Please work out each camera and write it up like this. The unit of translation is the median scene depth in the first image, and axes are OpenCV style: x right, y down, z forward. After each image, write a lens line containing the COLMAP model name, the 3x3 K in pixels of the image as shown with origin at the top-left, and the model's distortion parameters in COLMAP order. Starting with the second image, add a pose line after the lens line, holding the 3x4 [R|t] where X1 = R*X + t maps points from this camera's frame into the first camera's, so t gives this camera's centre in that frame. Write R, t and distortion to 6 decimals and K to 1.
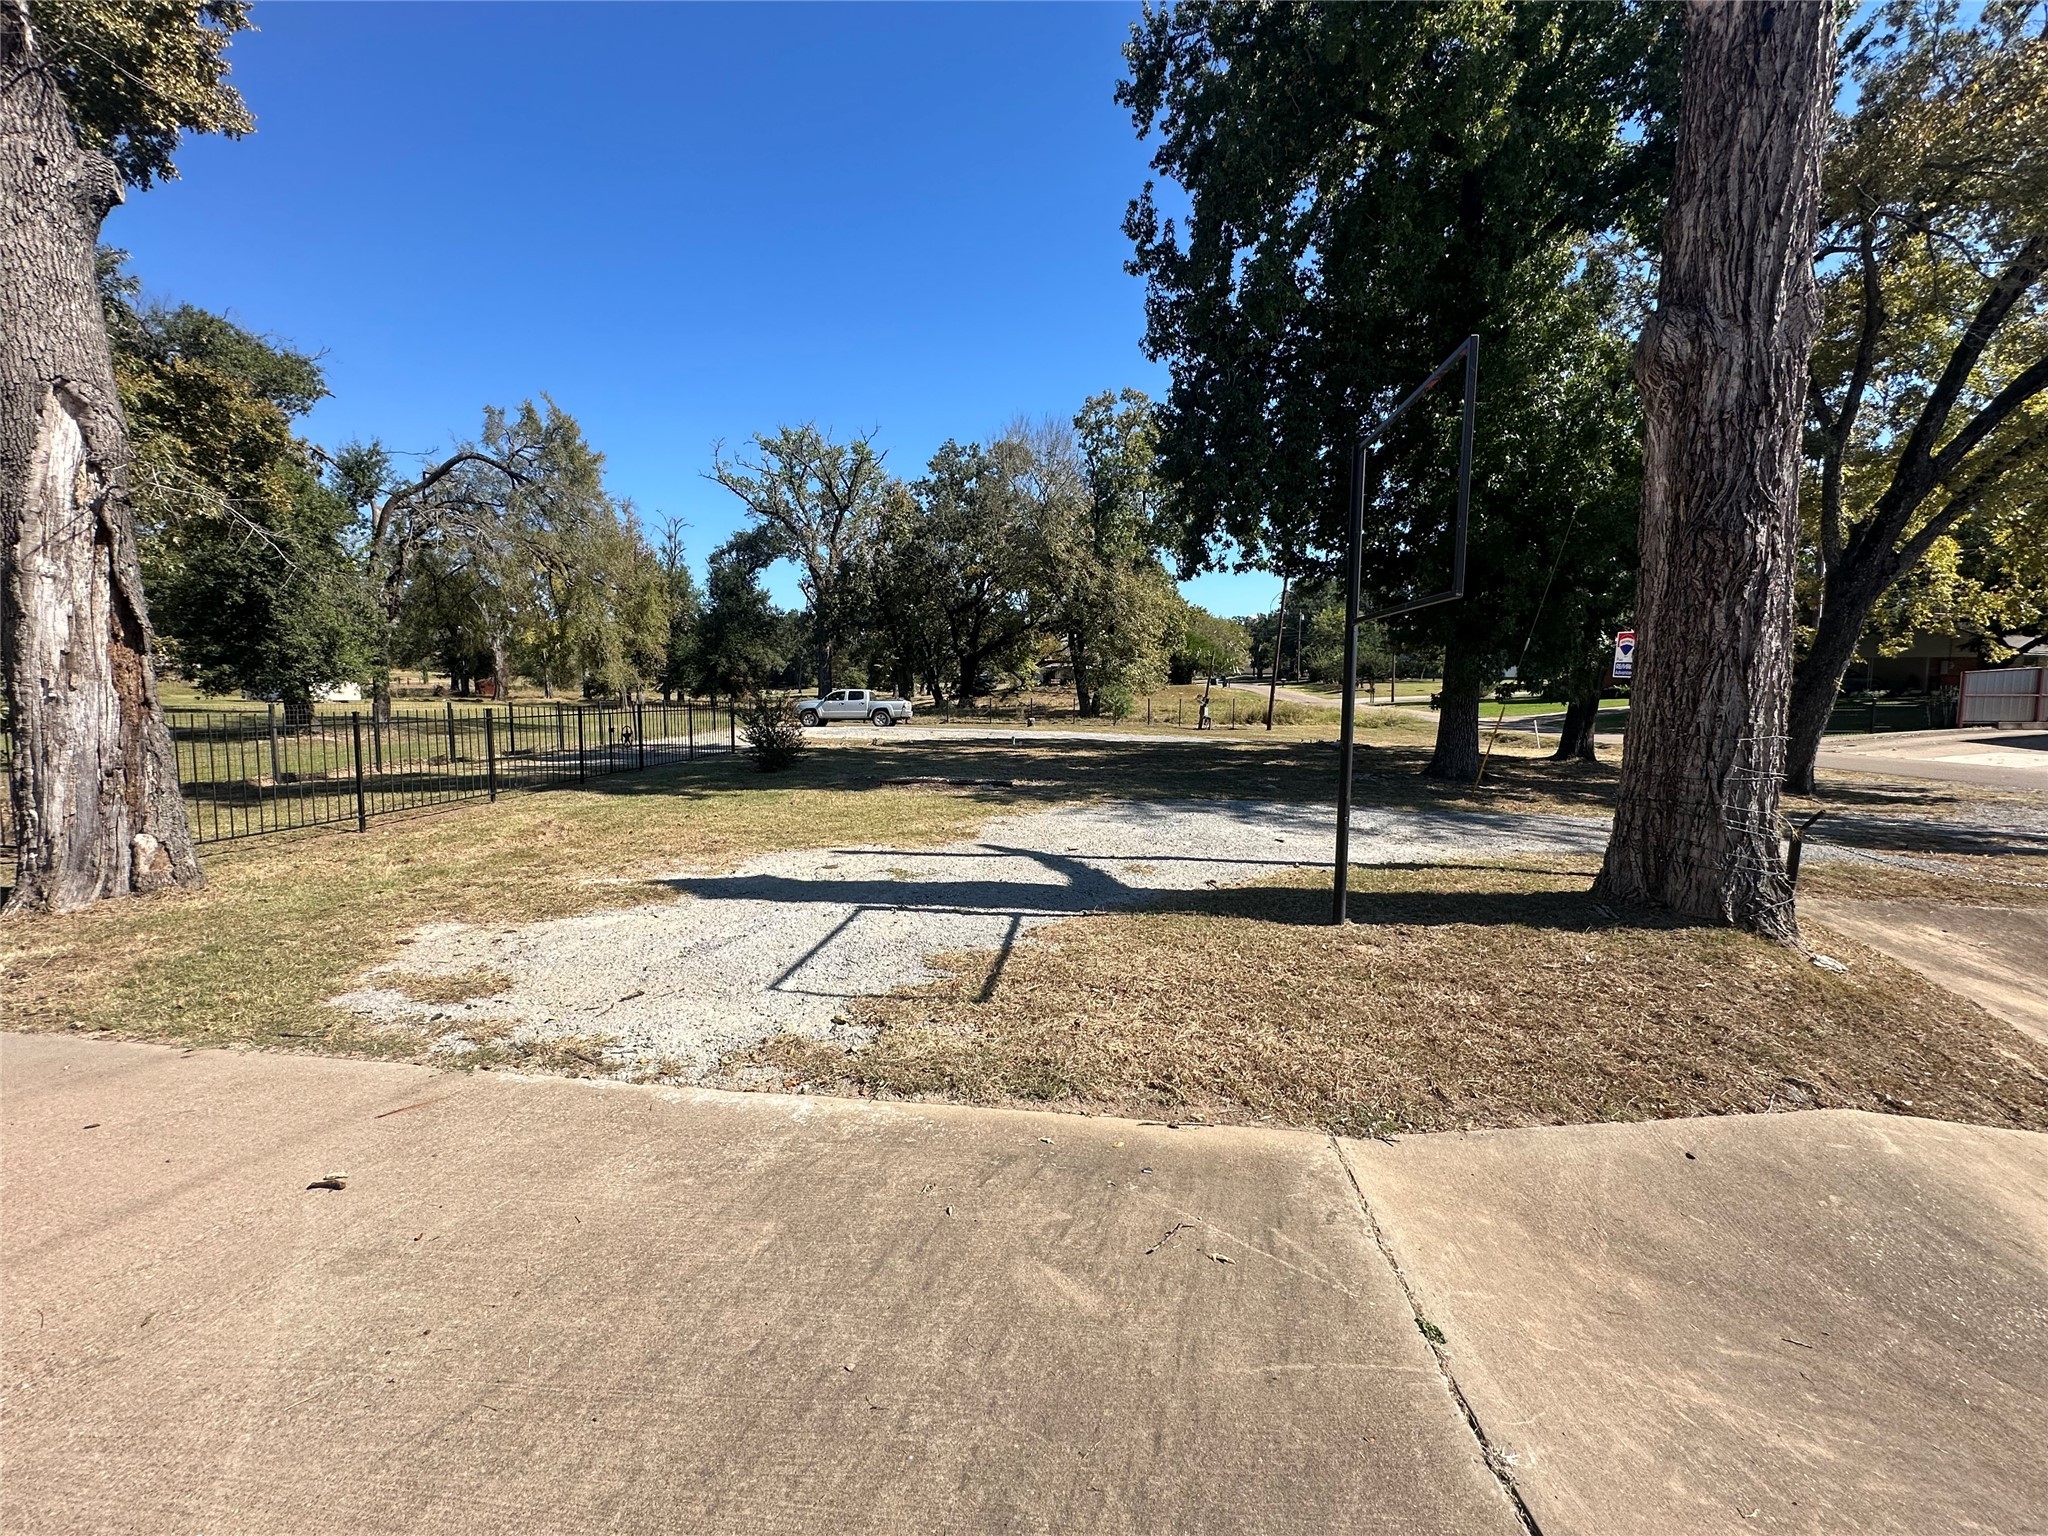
lens RADIAL K [[805.1, 0, 1024.0], [0, 805.1, 768.0], [0, 0, 1]] dist [0.000291, 0.004572]
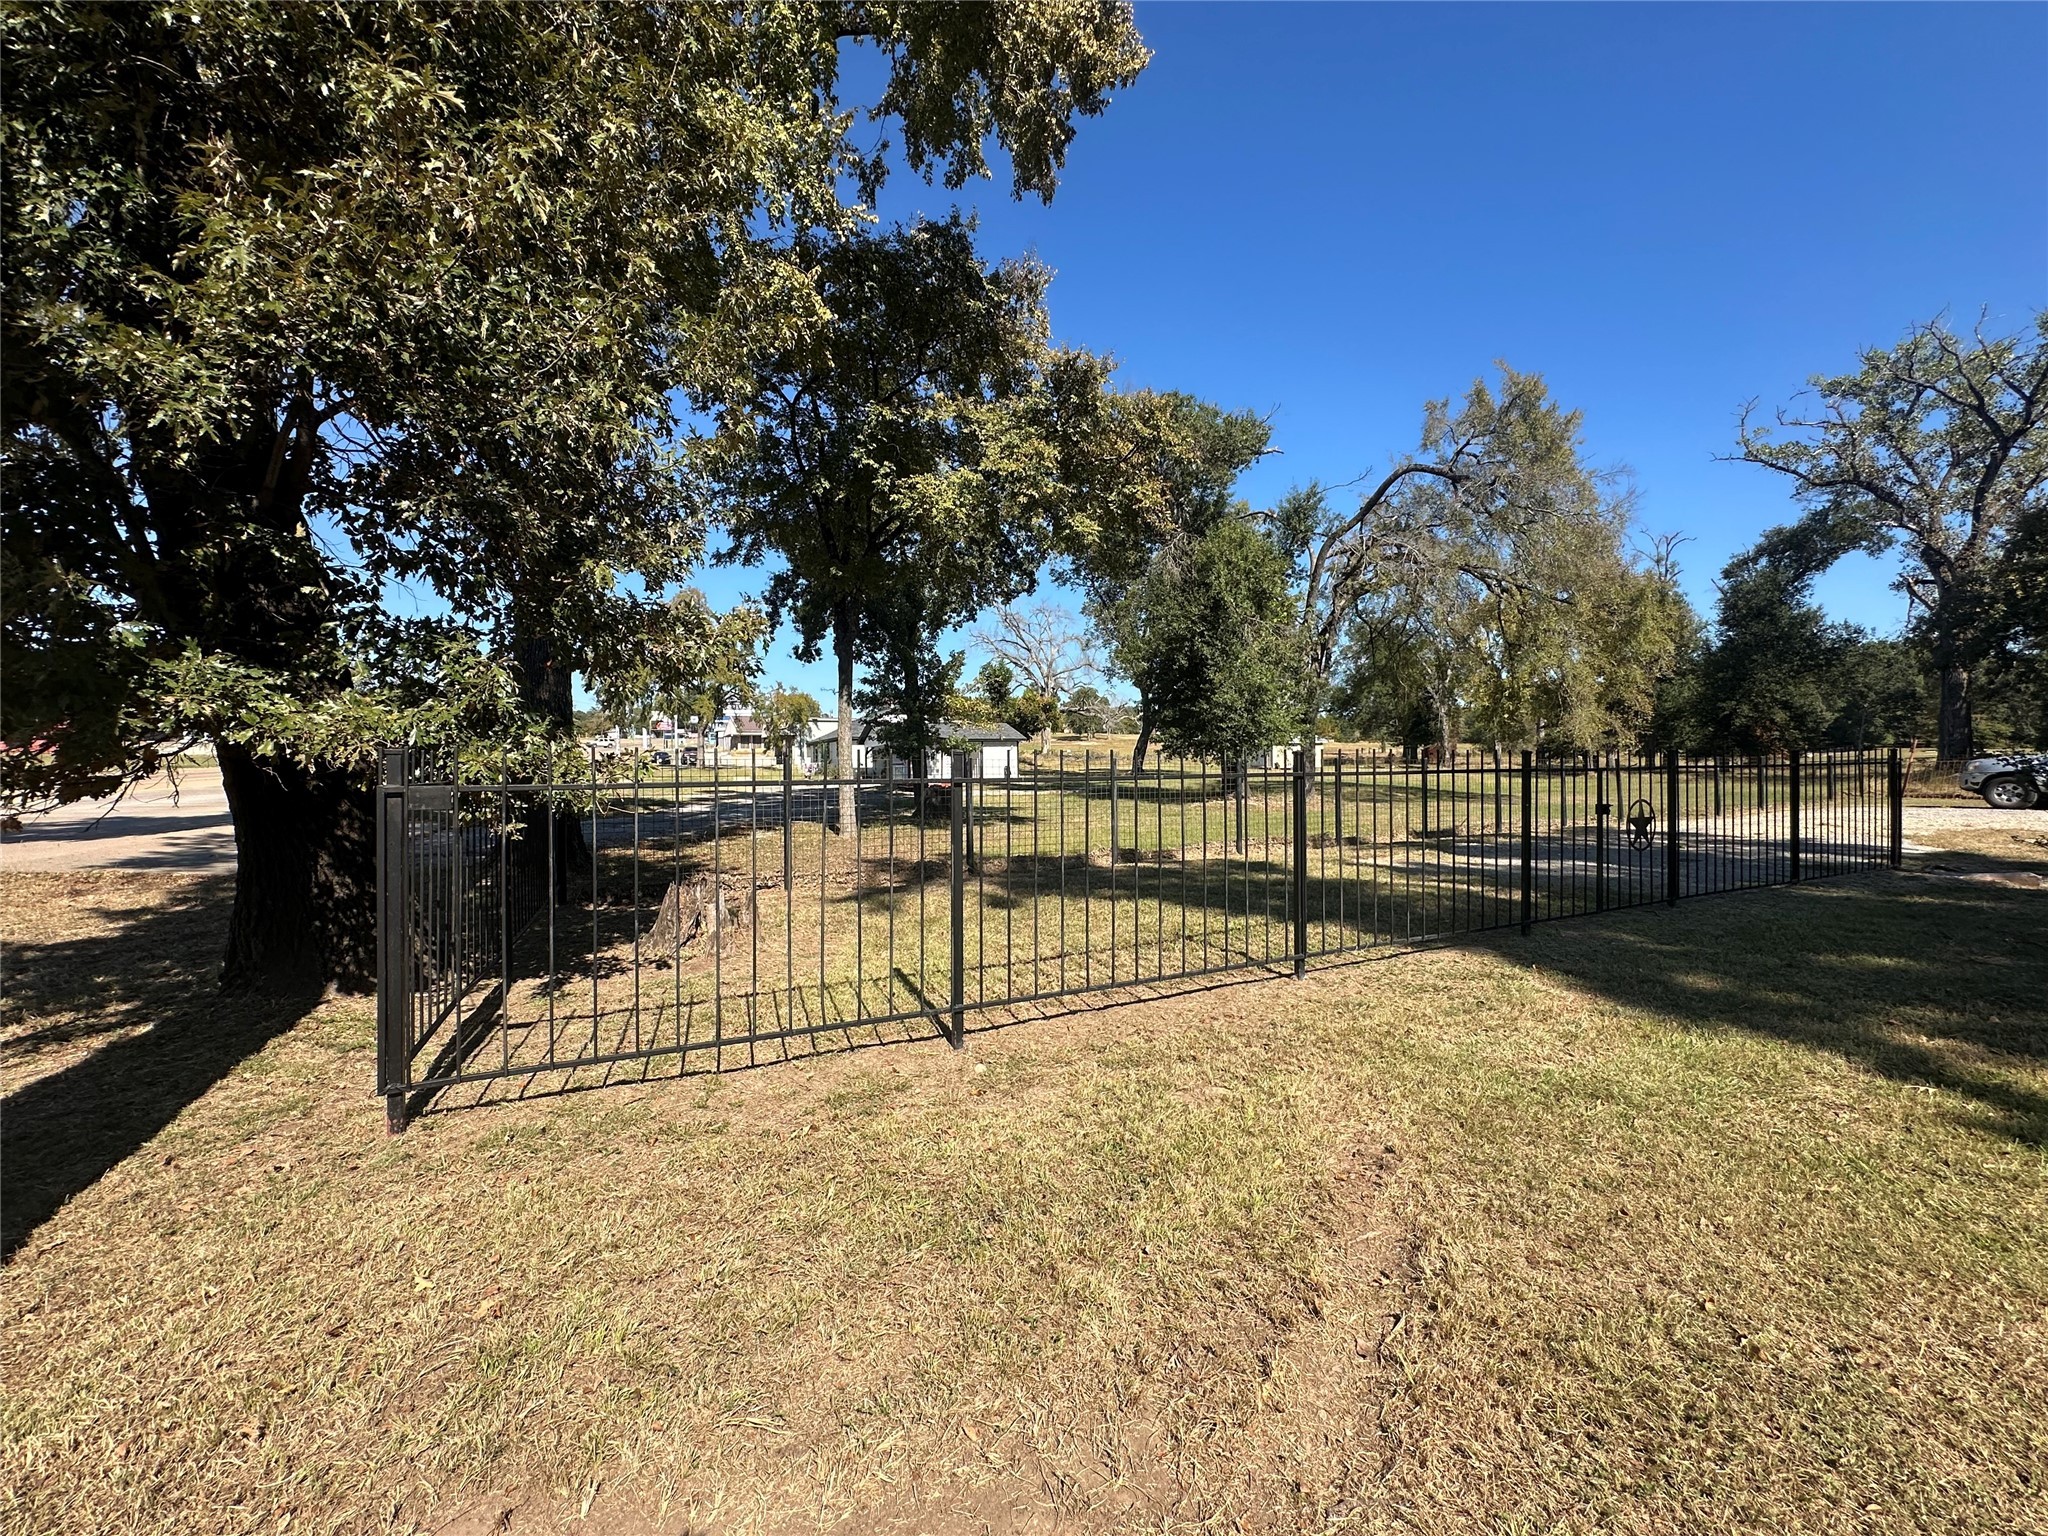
lens RADIAL K [[805.1, 0, 1024.0], [0, 805.1, 768.0], [0, 0, 1]] dist [0.000291, 0.004572]
pose [[0.482737, -0.013177, -0.875666, -0.057703], [-0.063342, 0.996743, -0.049918, -0.004800], [0.873472, 0.079564, 0.480330, 0.105542]]
